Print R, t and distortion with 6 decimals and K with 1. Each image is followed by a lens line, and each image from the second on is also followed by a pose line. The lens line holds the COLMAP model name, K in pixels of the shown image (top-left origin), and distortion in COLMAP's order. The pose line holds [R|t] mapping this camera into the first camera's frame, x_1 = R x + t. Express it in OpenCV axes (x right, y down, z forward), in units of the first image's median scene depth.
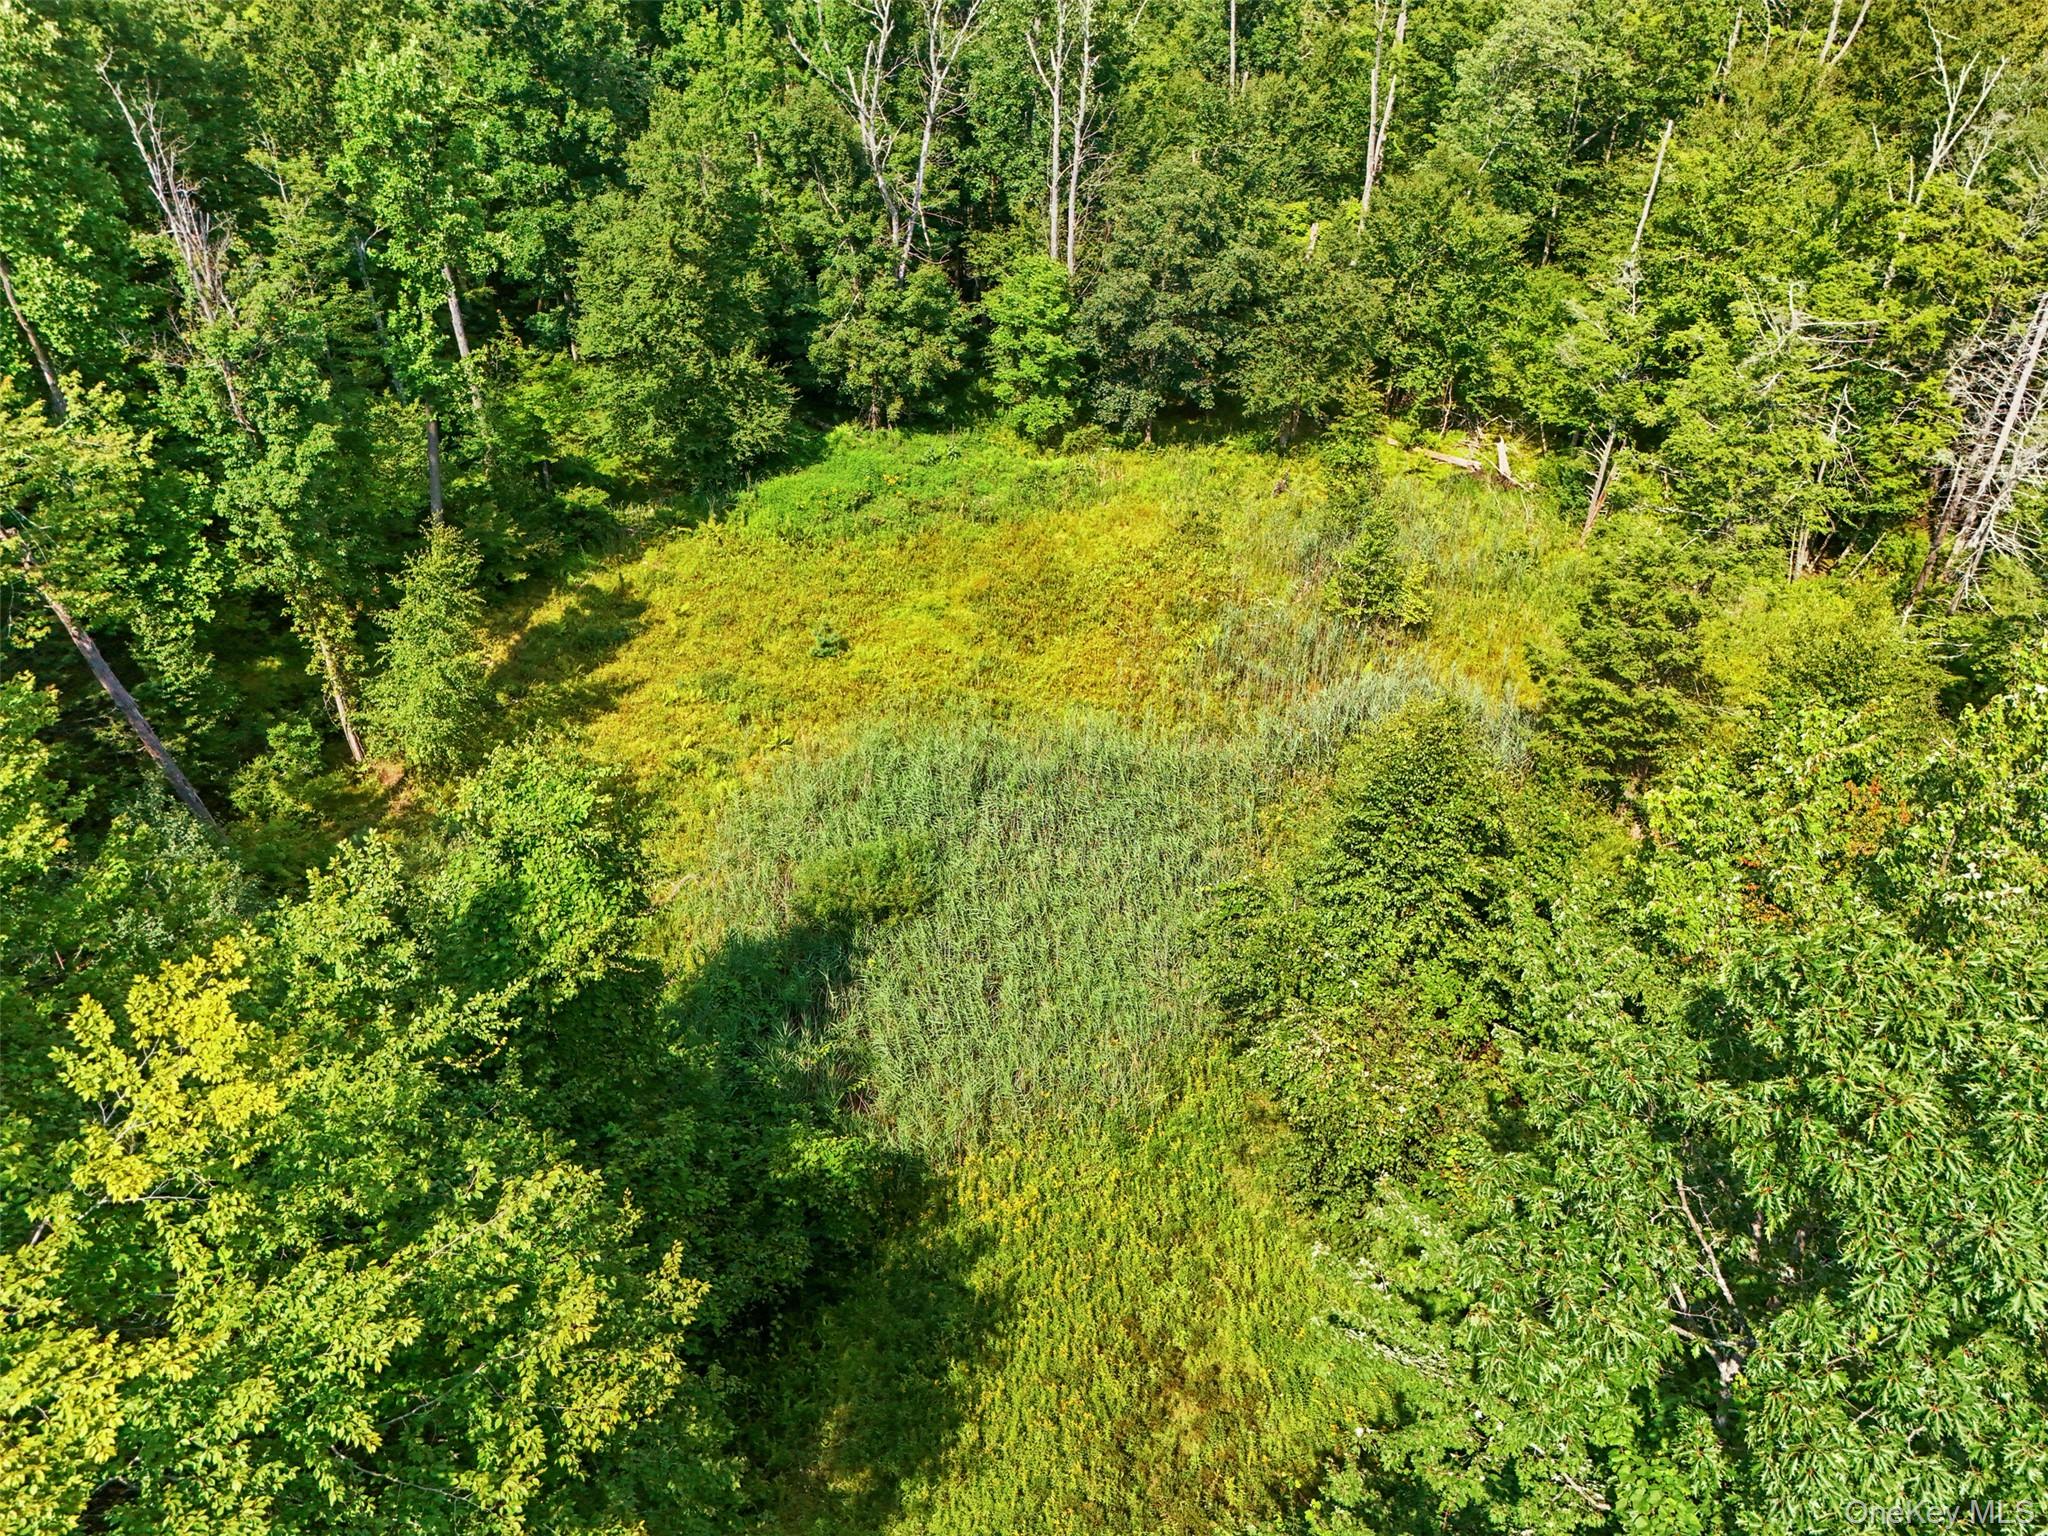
lens RADIAL K [[1485.0, 0, 1067.7], [0, 1485.0, 779.0], [0, 0, 1]] dist [0.006079, 0.001940]
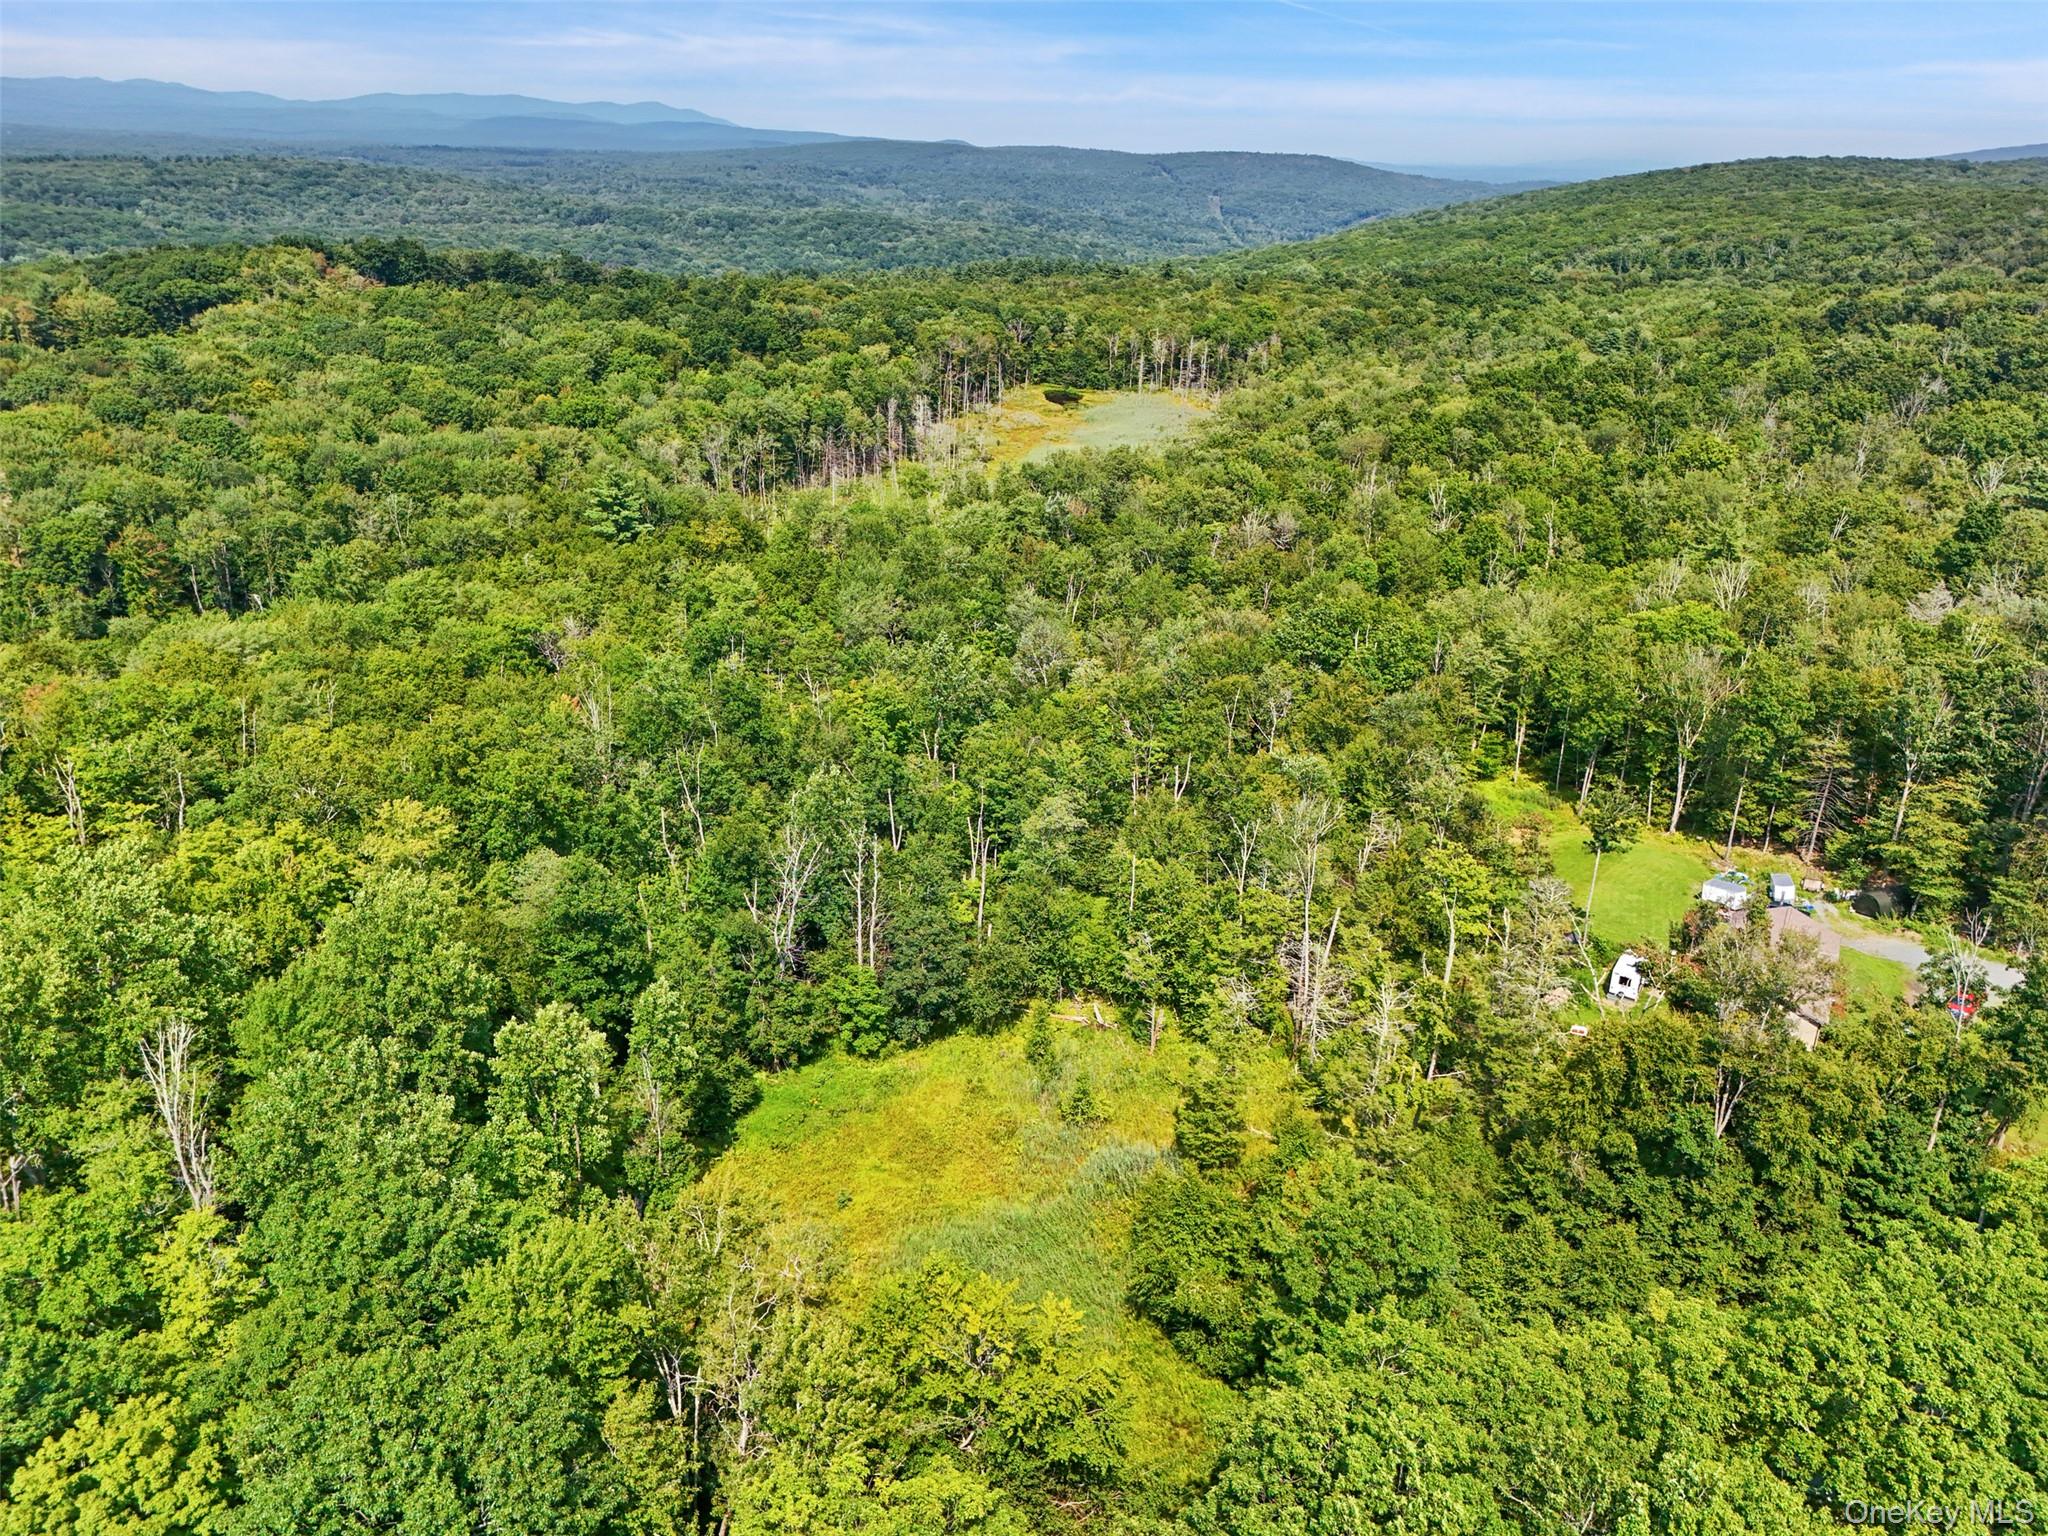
lens RADIAL K [[1358.6, 0, 1024.0], [0, 1358.6, 768.0], [0, 0, 1]] dist [-0.006626, -0.003668]
pose [[0.915099, -0.158932, 0.370586, -0.463615], [0.258081, 0.936996, -0.235440, -0.127863], [-0.309818, 0.311093, 0.898462, -0.793181]]
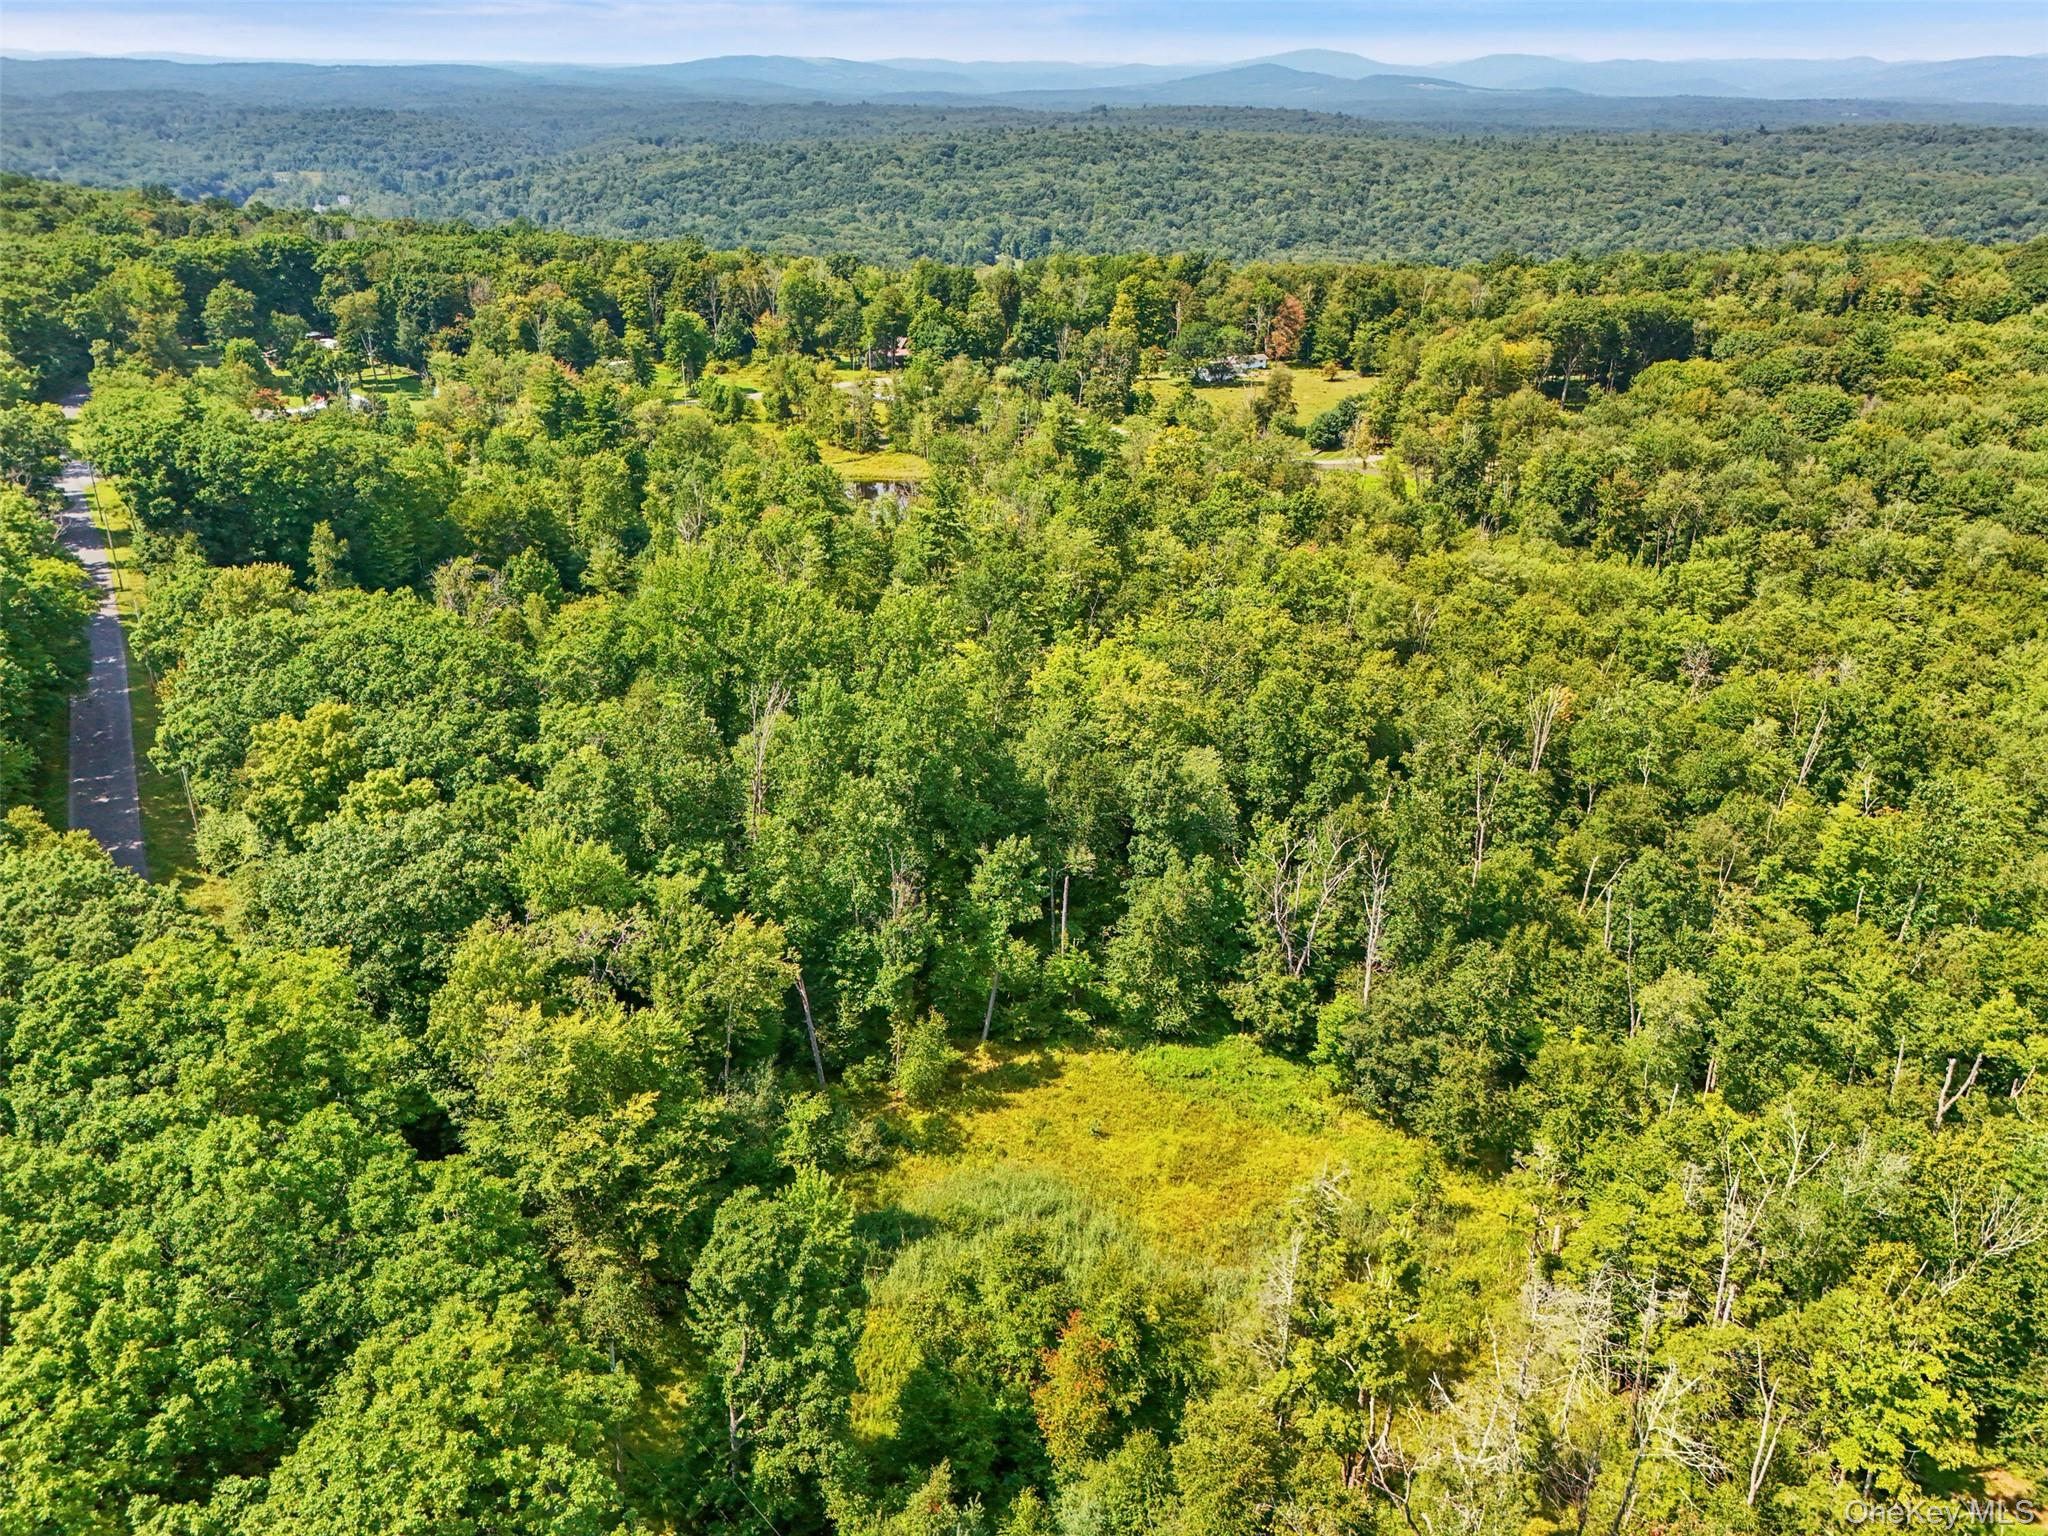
lens RADIAL K [[1446.5, 0, 1020.4], [0, 1446.5, 672.7], [0, 0, 1]] dist [-0.002212, -0.006096]
pose [[0.680582, 0.248104, -0.689386, 0.859045], [-0.472908, 0.867427, -0.154689, -0.246814], [0.559613, 0.431295, 0.707685, -0.649901]]
